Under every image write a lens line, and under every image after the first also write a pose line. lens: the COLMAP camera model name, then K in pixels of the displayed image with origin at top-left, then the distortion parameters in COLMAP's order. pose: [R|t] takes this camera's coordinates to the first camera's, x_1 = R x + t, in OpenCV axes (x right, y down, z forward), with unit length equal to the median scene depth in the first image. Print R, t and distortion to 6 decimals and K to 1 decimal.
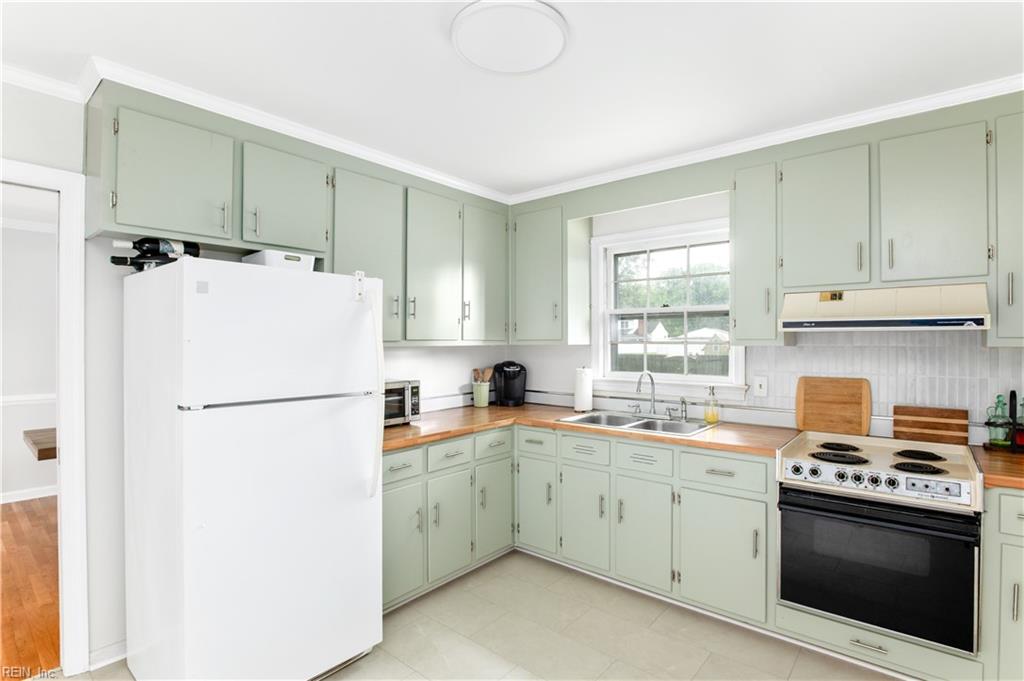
lens RADIAL K [[547.9, 0, 512.6], [0, 547.9, 335.4], [0, 0, 1]] dist [-0.020819, 0.000905]
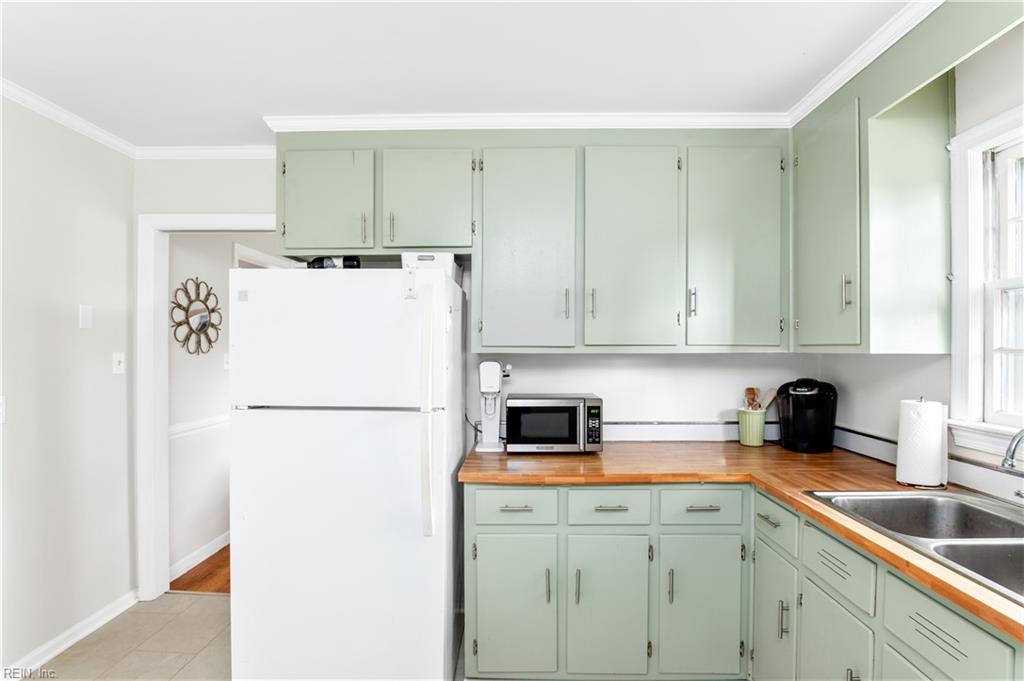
lens RADIAL K [[517.5, 0, 512.8], [0, 517.5, 346.1], [0, 0, 1]] dist [-0.021093, 0.000176]
pose [[0.596066, 0.000467, -0.802935, 0.299359], [0.006642, 0.999963, 0.005513, 0.004631], [0.802908, -0.008619, 0.596041, 0.437446]]
